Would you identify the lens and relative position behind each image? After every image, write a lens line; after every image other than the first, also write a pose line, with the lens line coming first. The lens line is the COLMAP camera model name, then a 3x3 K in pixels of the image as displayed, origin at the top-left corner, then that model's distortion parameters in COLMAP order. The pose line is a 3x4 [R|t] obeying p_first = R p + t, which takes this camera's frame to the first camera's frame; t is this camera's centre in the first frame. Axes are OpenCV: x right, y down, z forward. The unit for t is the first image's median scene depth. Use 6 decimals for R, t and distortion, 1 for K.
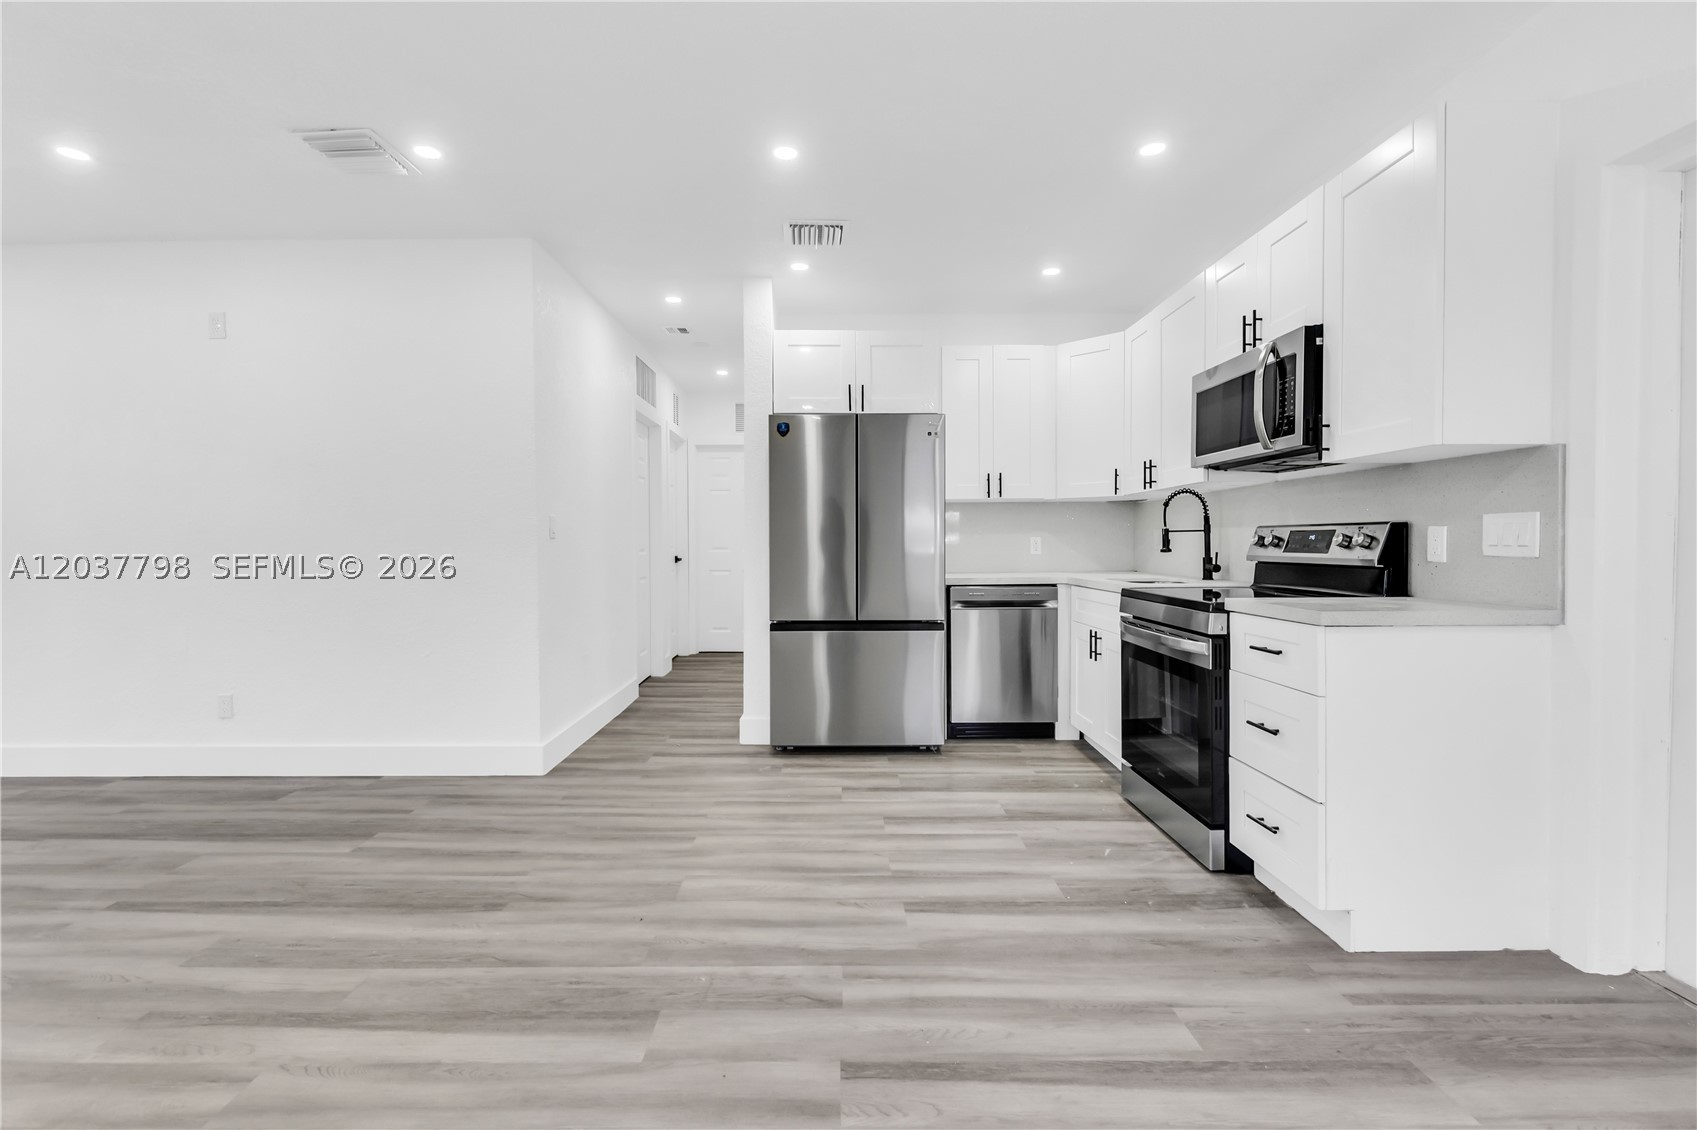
lens RADIAL K [[743.6, 0, 836.0], [0, 743.6, 551.8], [0, 0, 1]] dist [-0.007972, 0.001143]
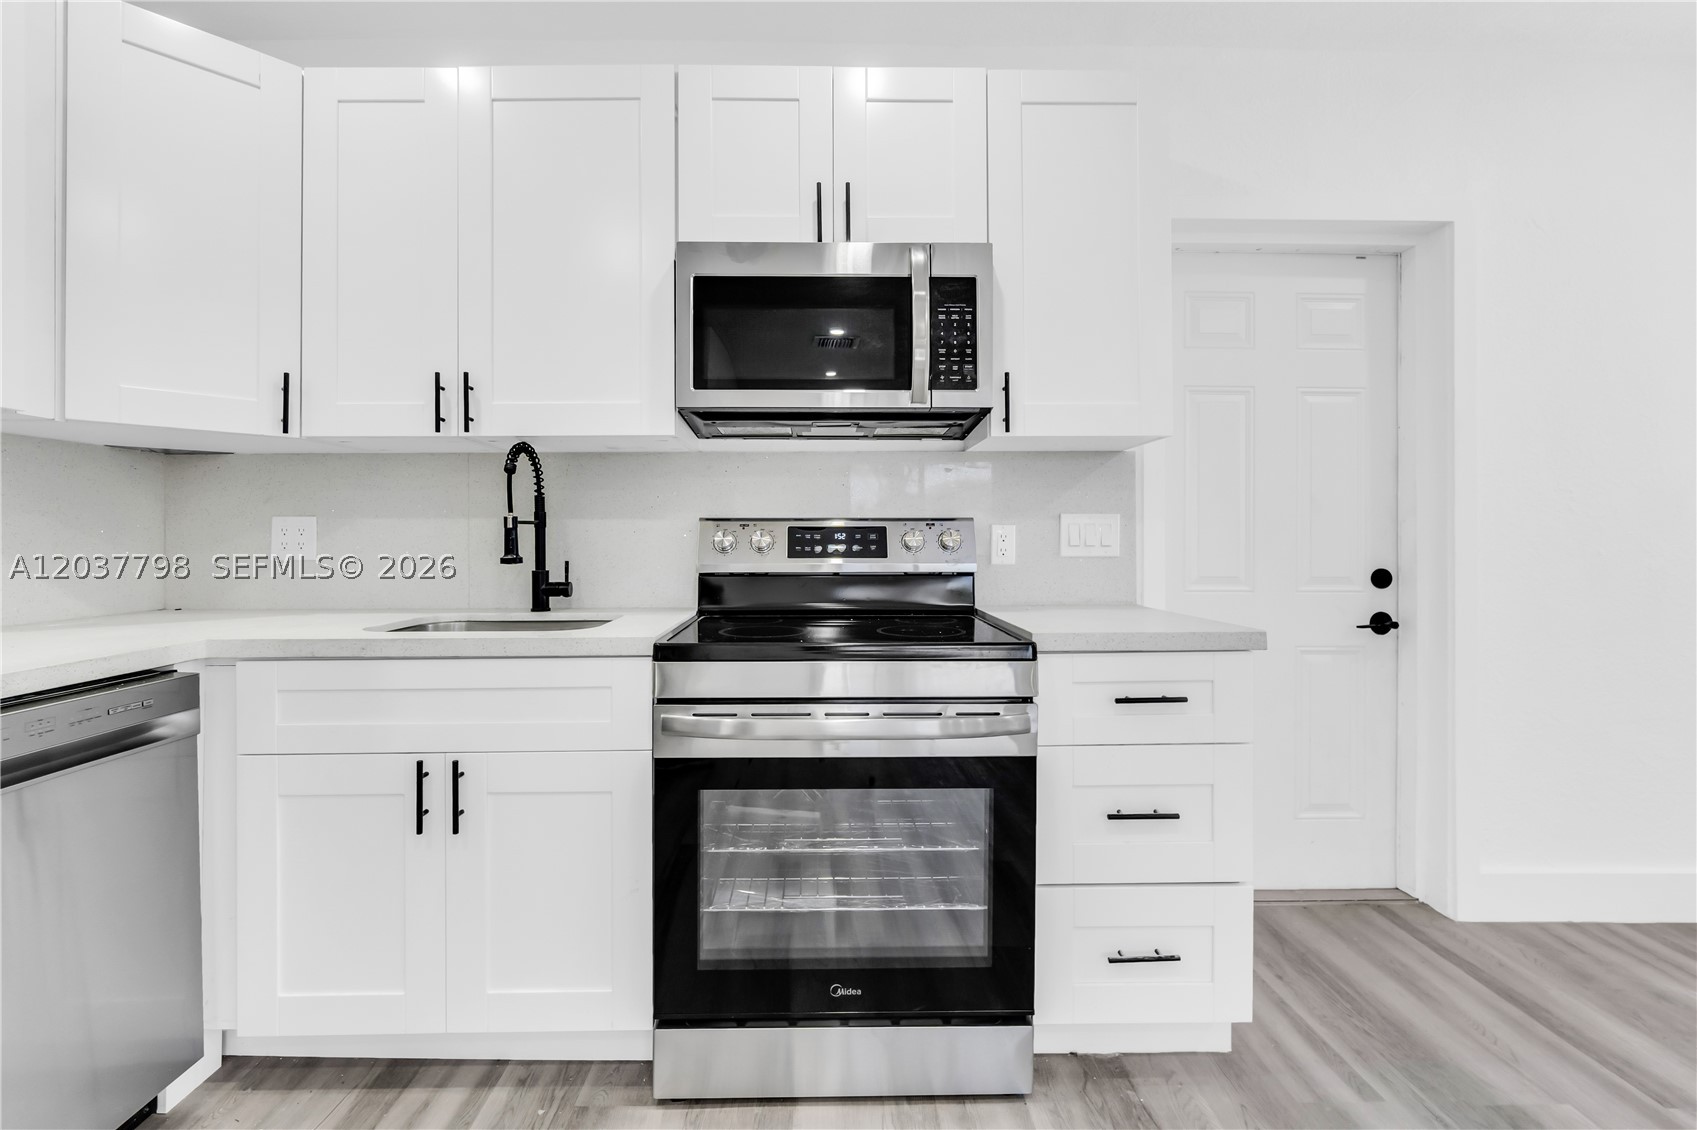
lens RADIAL K [[743.6, 0, 832.4], [0, 743.6, 539.1], [0, 0, 1]] dist [-0.007972, 0.001143]
pose [[-0.008881, 0.006592, 0.999939, -0.080599], [0.015145, 0.999864, -0.006457, -0.012598], [-0.999846, 0.015086, -0.008980, 1.035657]]
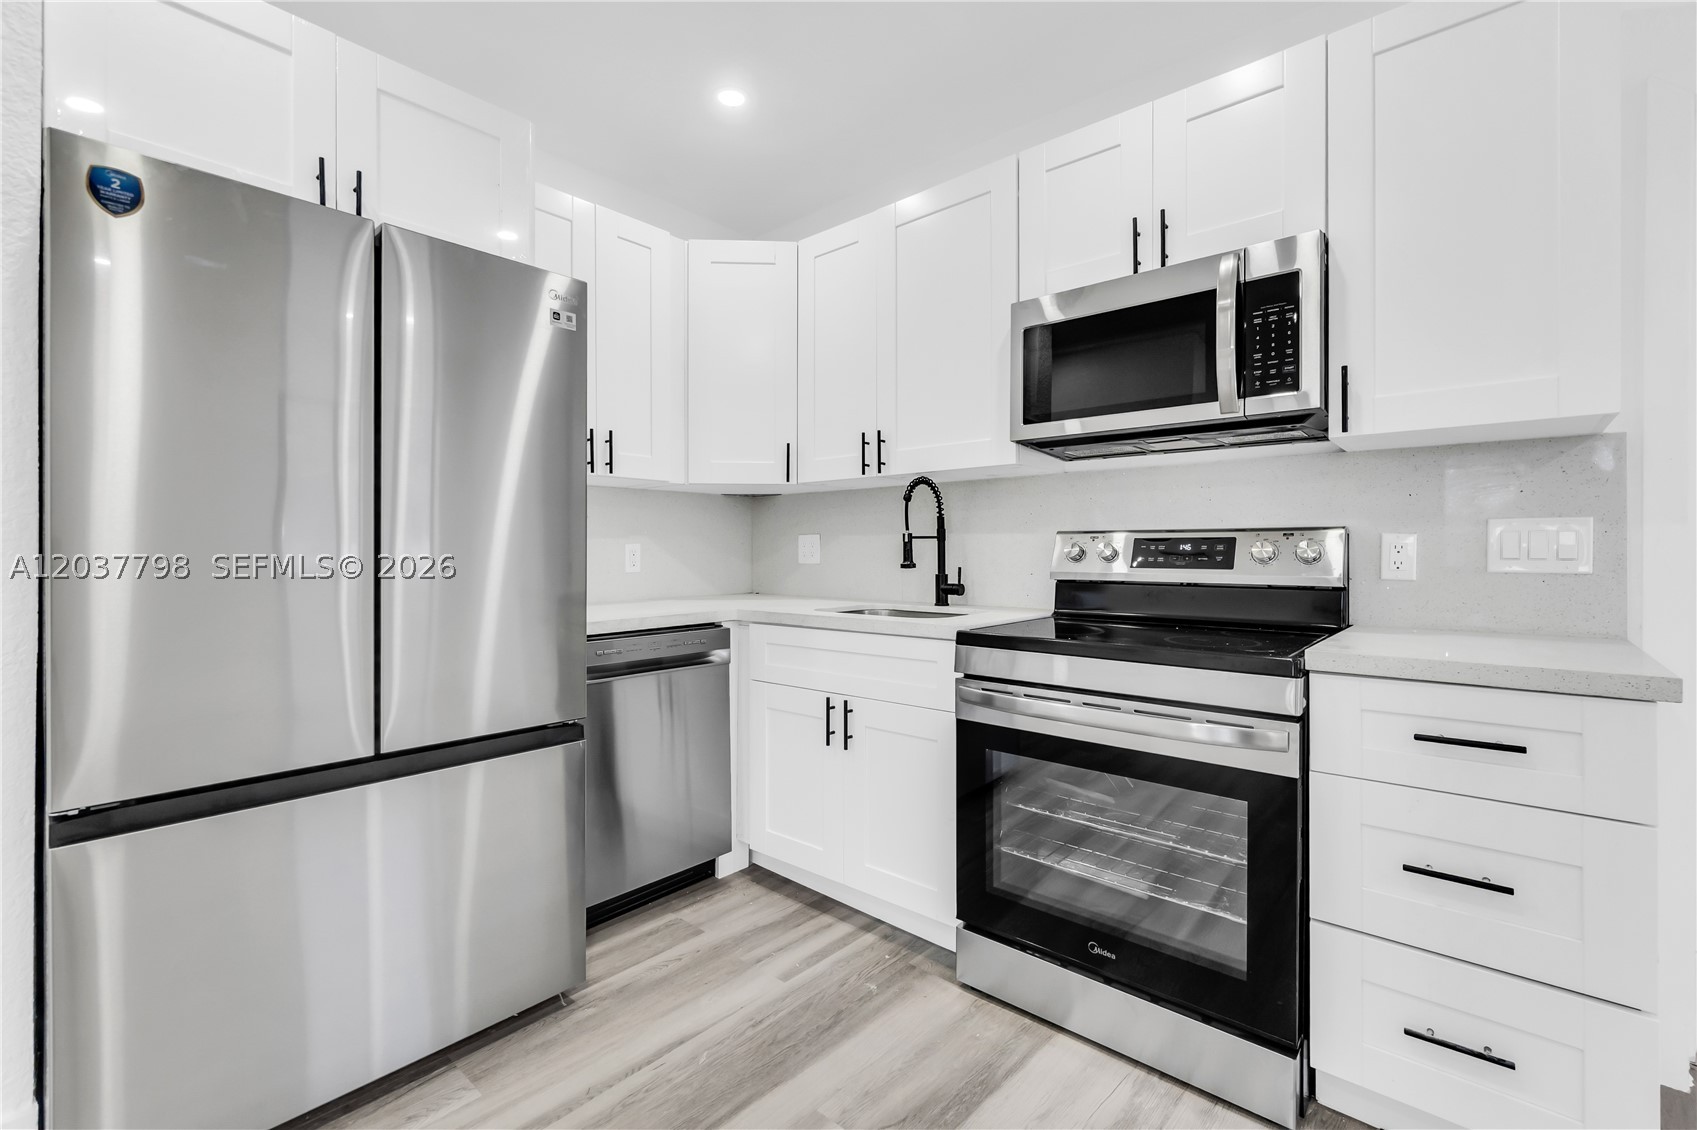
lens RADIAL K [[743.6, 0, 836.8], [0, 743.6, 551.8], [0, 0, 1]] dist [-0.007972, 0.001143]
pose [[0.669424, 0.002310, 0.742877, -0.136745], [0.007650, 0.999921, -0.010003, -0.010681], [-0.742841, 0.012379, 0.669353, 0.781402]]
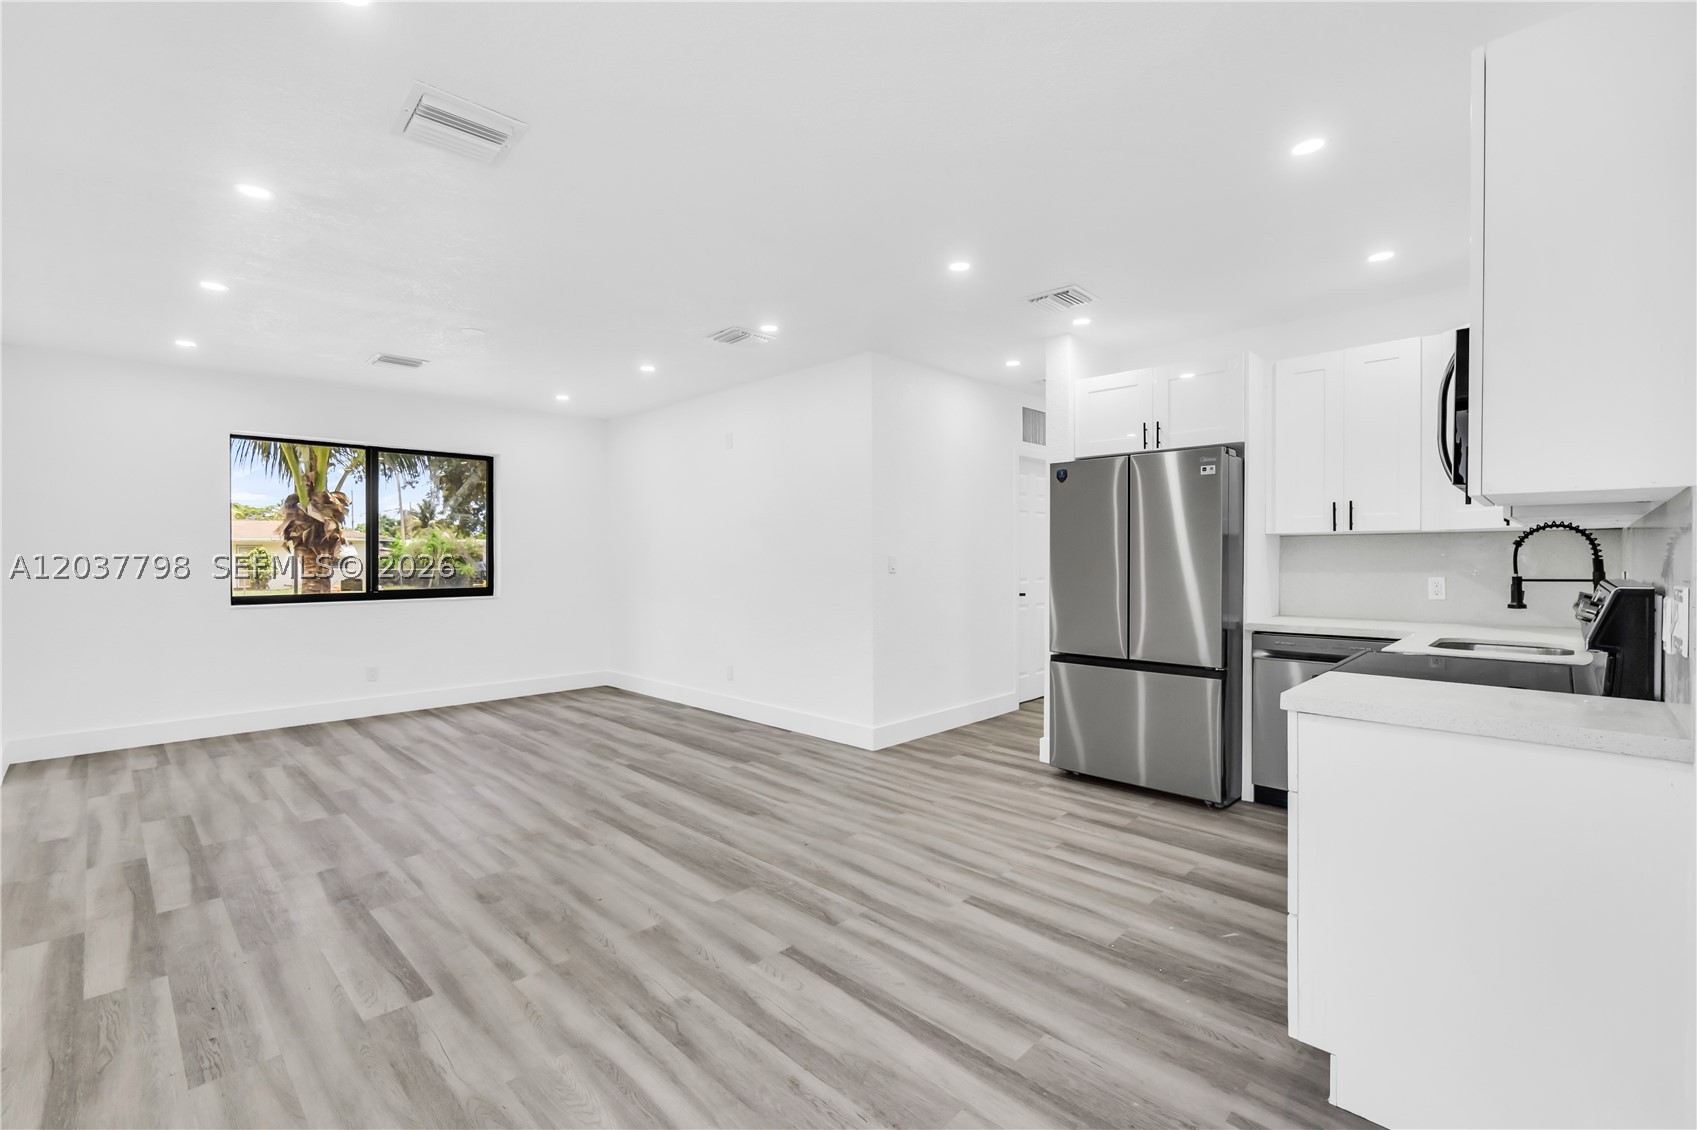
lens RADIAL K [[743.6, 0, 832.8], [0, 743.6, 563.2], [0, 0, 1]] dist [-0.007972, 0.001143]
pose [[0.704402, 0.009131, -0.709742, 0.640423], [-0.012139, 0.999926, 0.000817, -0.048259], [0.709697, 0.008040, 0.704461, 0.000777]]
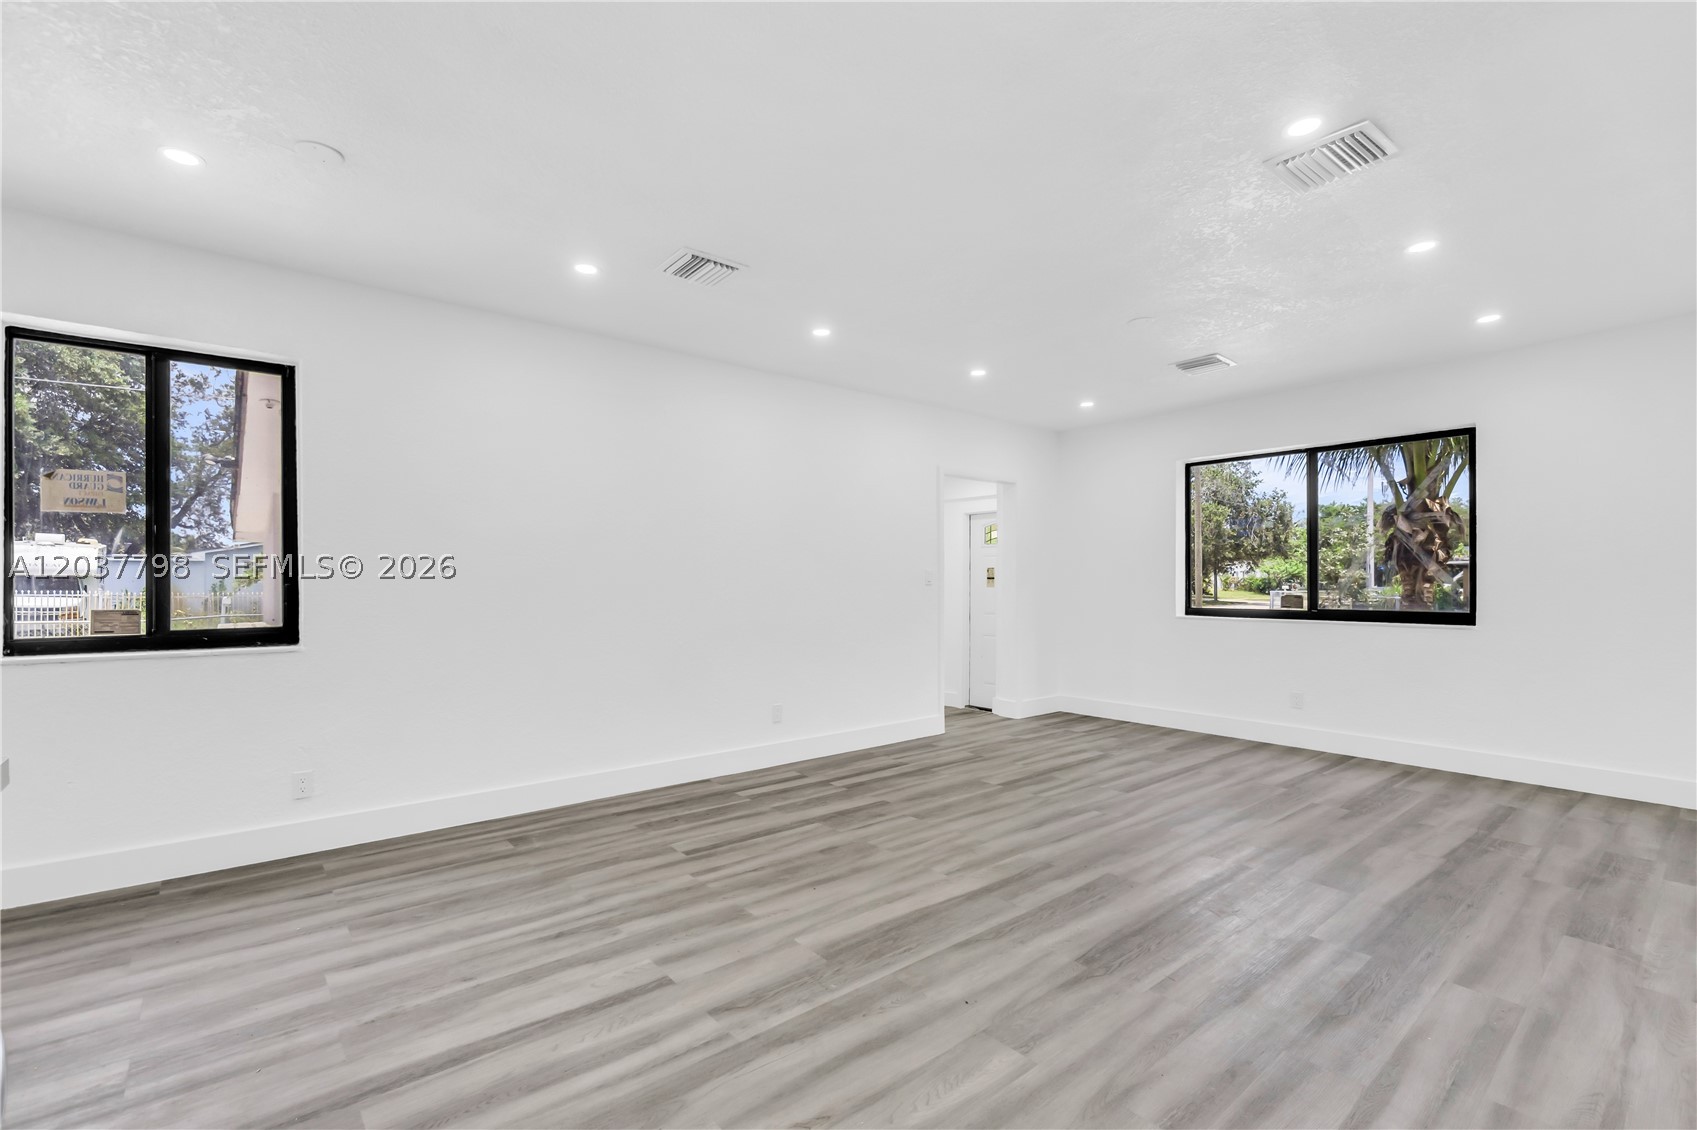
lens RADIAL K [[743.6, 0, 830.7], [0, 743.6, 596.9], [0, 0, 1]] dist [-0.007972, 0.001143]
pose [[-0.774996, 0.014743, -0.631794, 0.366088], [-0.007997, 0.999419, 0.033131, -0.040620], [0.631916, 0.030729, -0.774428, 1.271420]]
